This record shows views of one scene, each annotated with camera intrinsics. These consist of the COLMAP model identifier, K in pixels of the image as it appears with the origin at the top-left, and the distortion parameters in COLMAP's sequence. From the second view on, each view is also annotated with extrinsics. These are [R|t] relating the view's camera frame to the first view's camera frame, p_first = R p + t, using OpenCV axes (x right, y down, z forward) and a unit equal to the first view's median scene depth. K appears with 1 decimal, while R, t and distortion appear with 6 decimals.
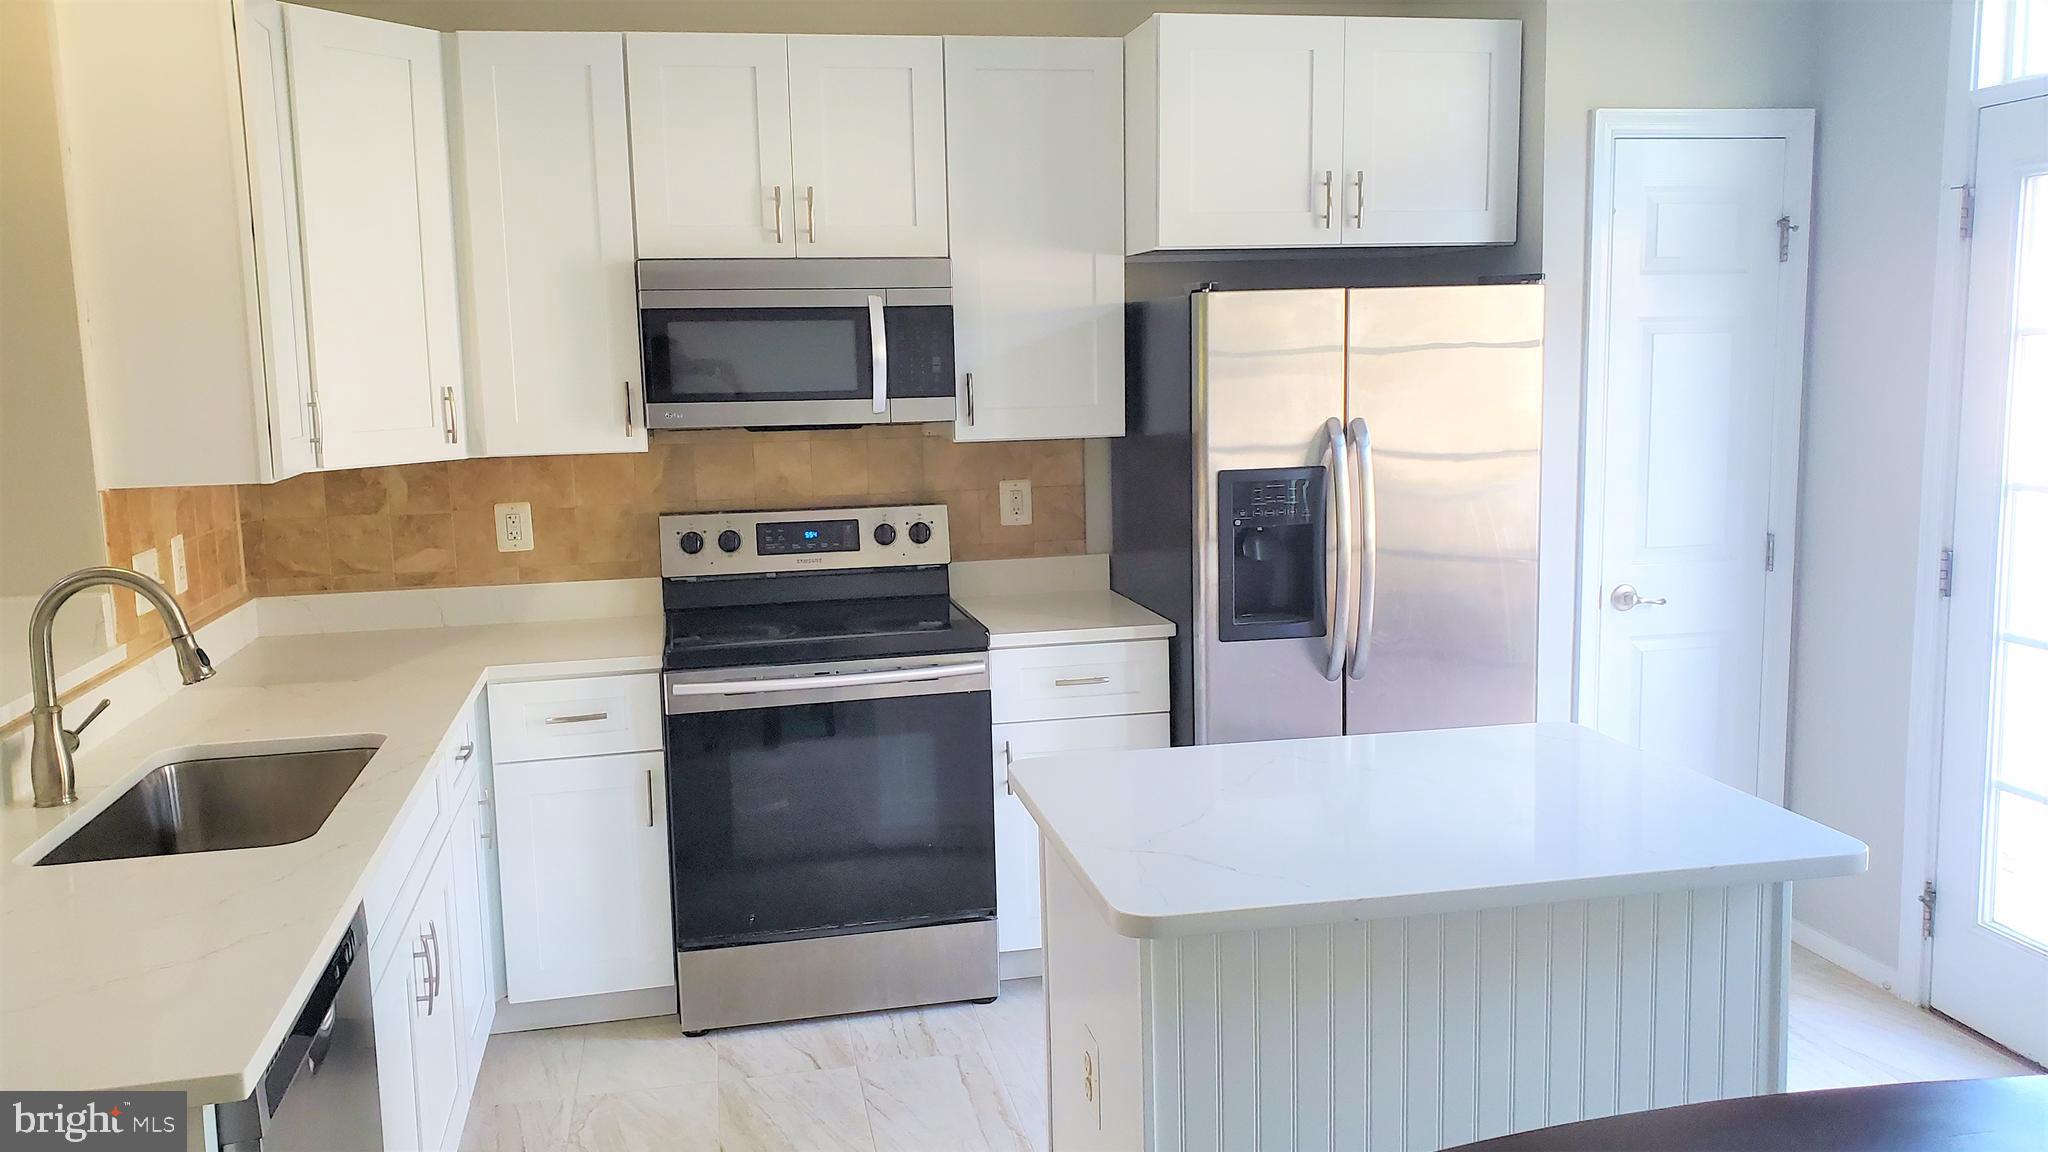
lens RADIAL K [[1581.3, 0, 1020.6], [0, 1581.3, 563.8], [0, 0, 1]] dist [0.065037, -0.065706]
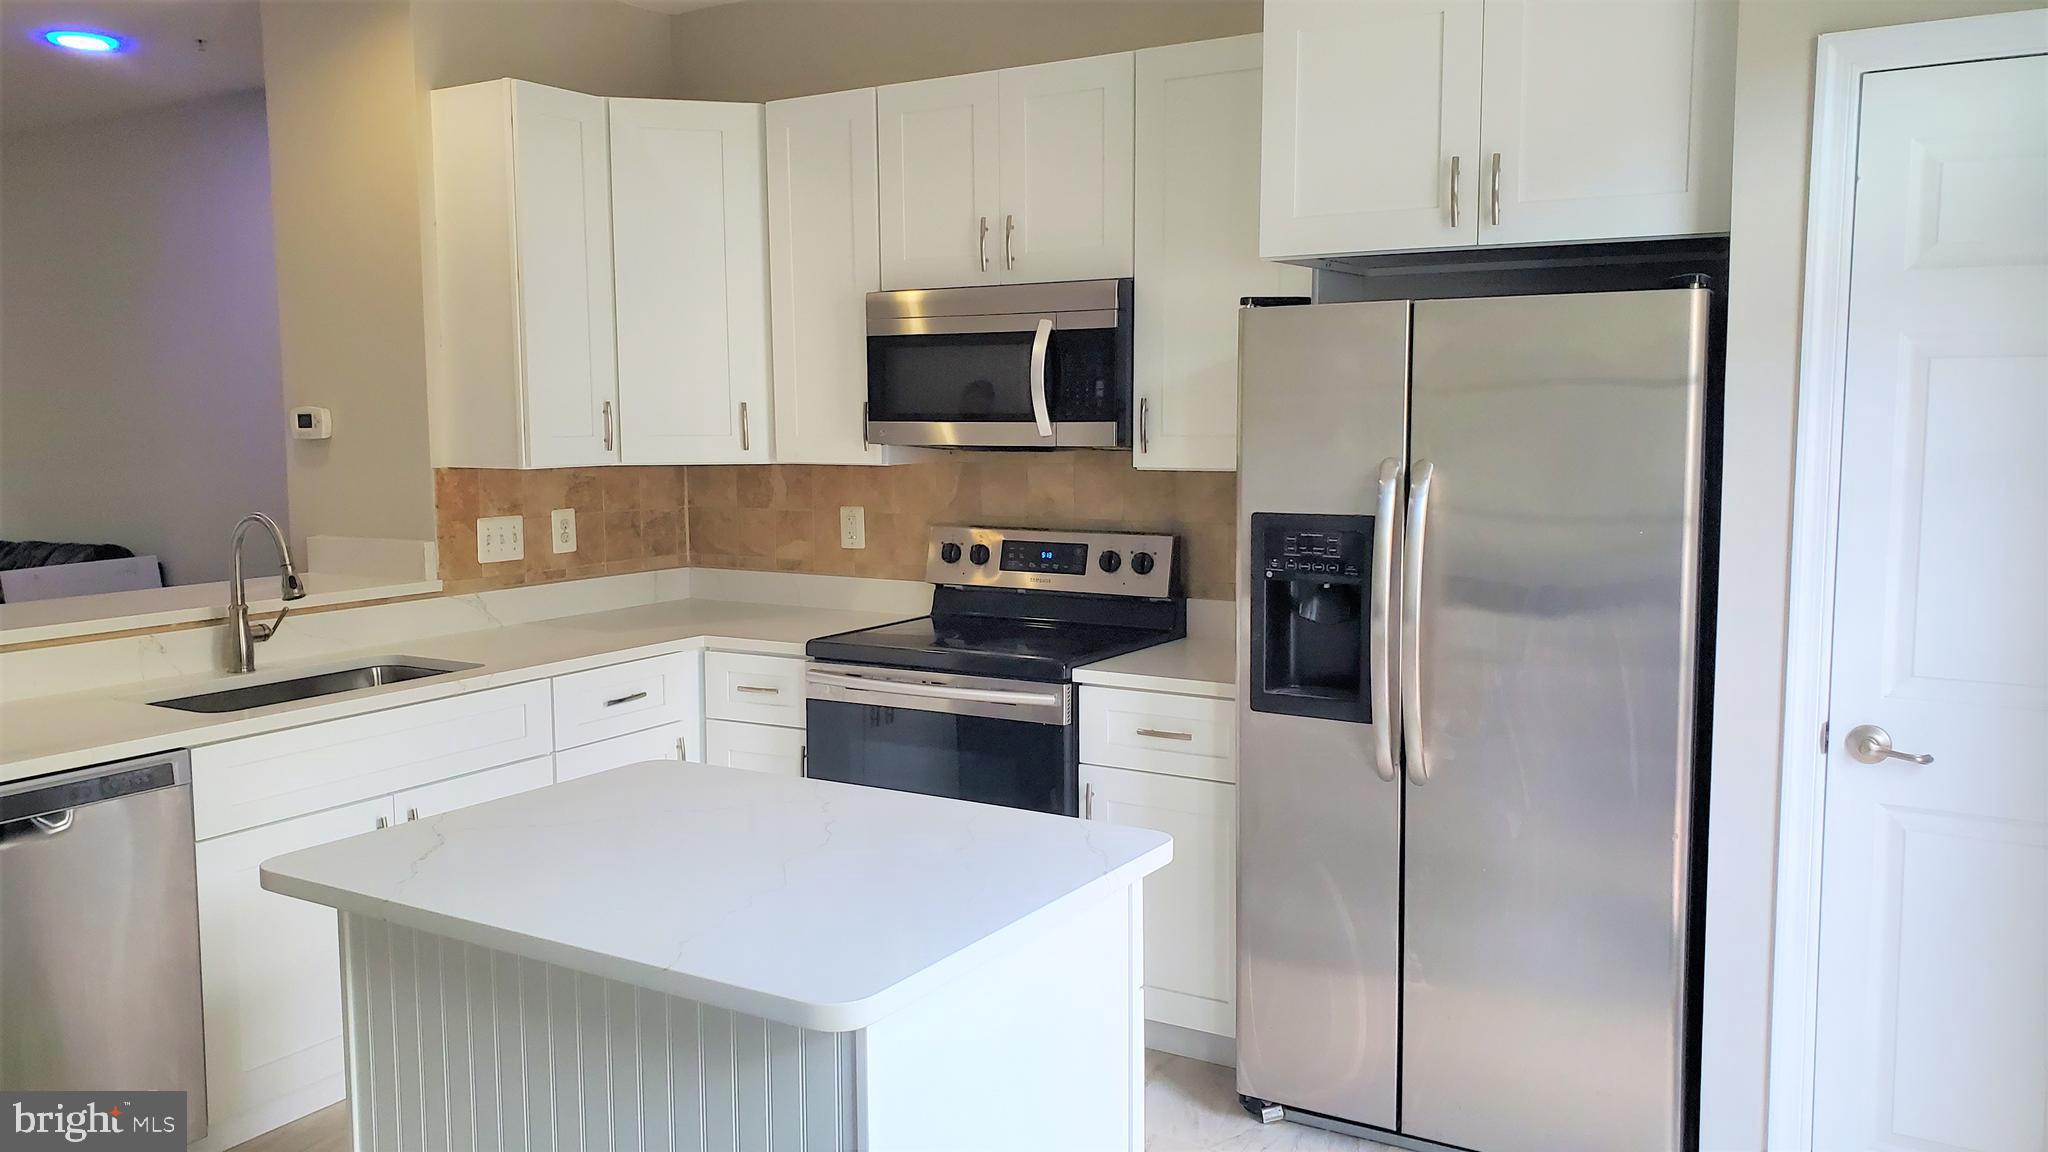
lens RADIAL K [[1581.3, 0, 1020.6], [0, 1581.3, 574.9], [0, 0, 1]] dist [0.065037, -0.065706]
pose [[0.733623, 0.091422, -0.673379, 0.576795], [-0.102648, 0.994448, 0.023181, -0.029419], [0.671759, 0.052115, 0.738934, 0.251026]]
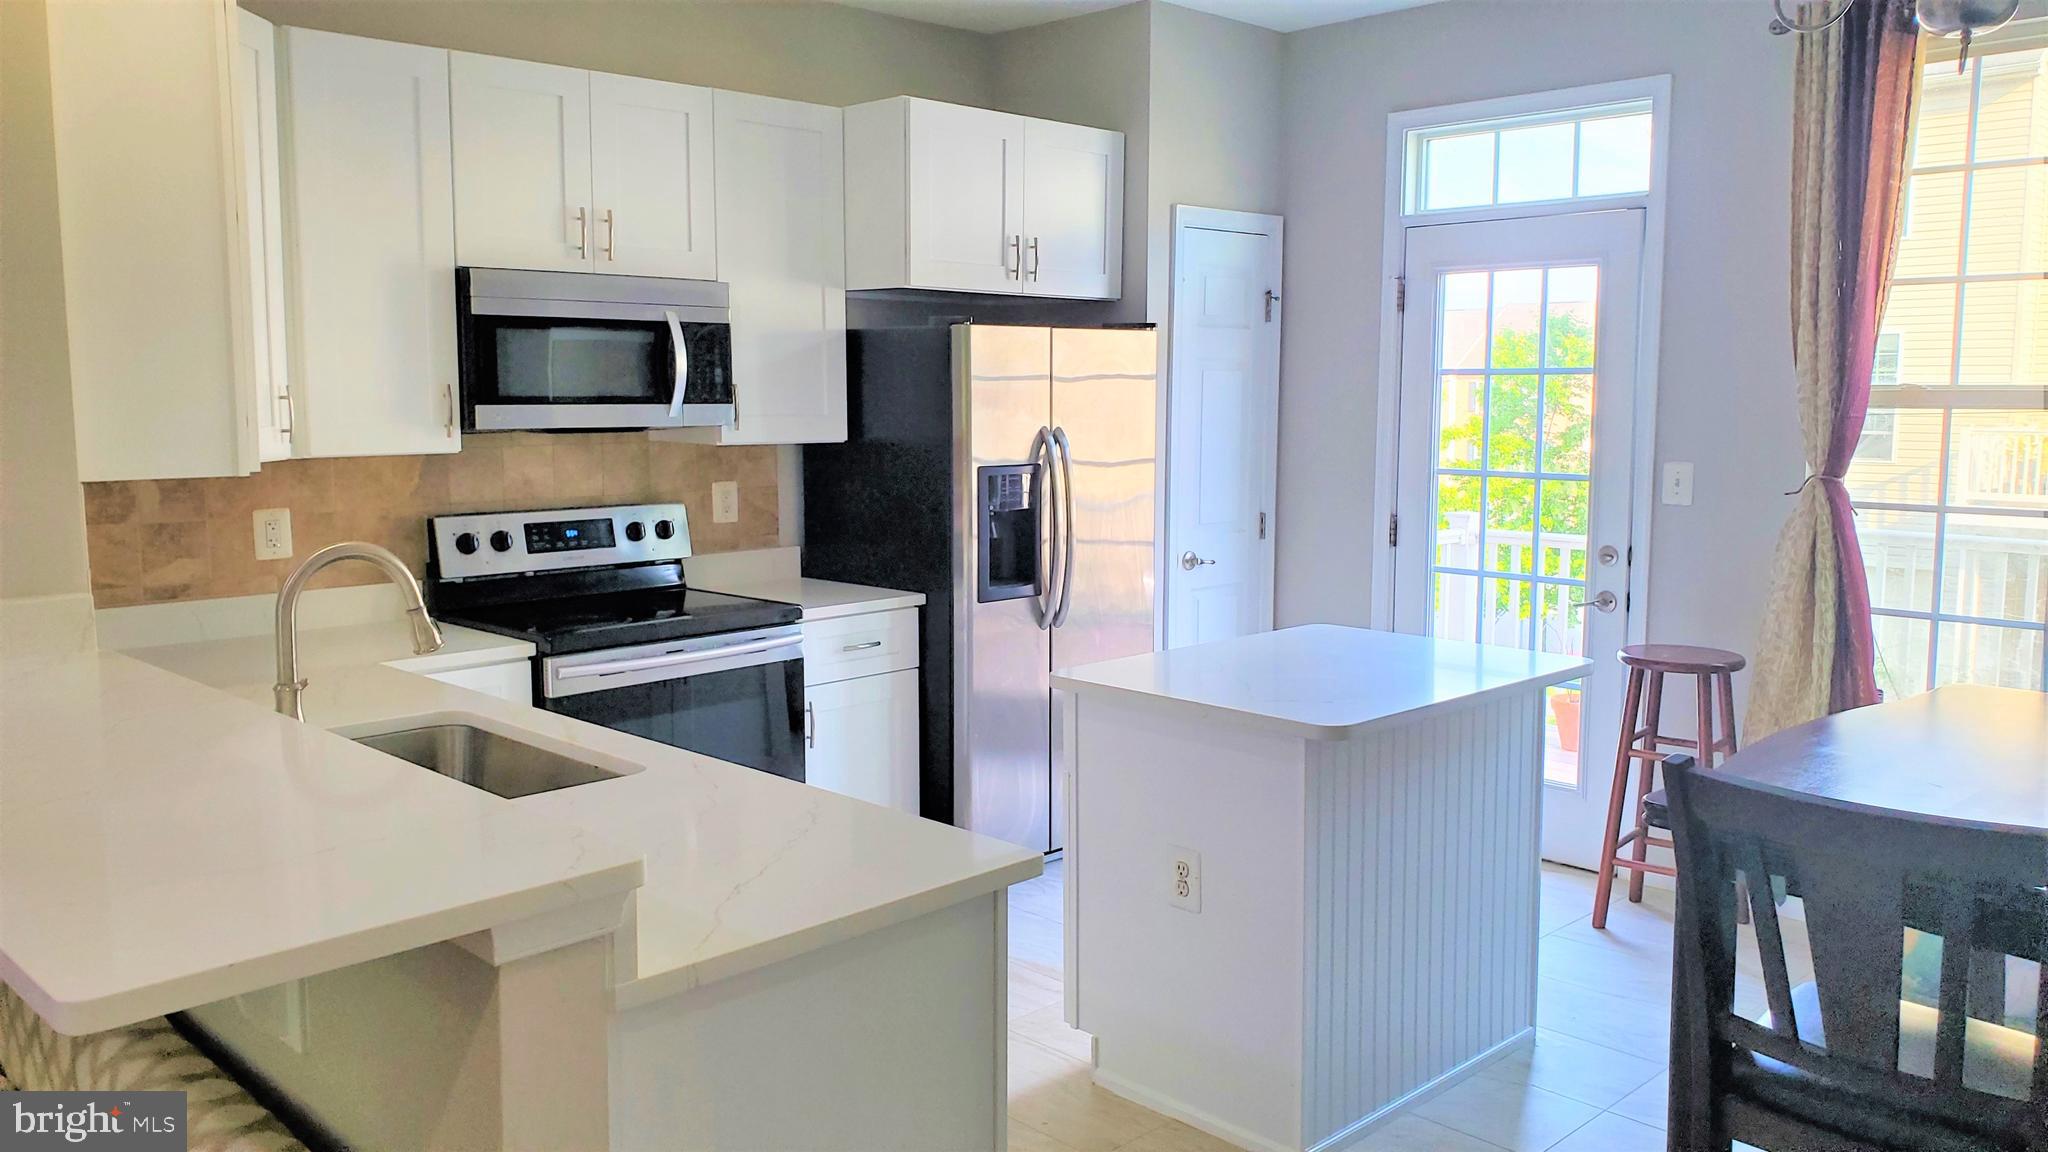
lens RADIAL K [[1581.3, 0, 1021.4], [0, 1581.3, 558.9], [0, 0, 1]] dist [0.065037, -0.065706]
pose [[0.836044, -0.037880, 0.547353, -0.494077], [0.053304, 0.998502, -0.012317, 0.029654], [-0.546067, 0.039474, 0.836811, -0.058725]]
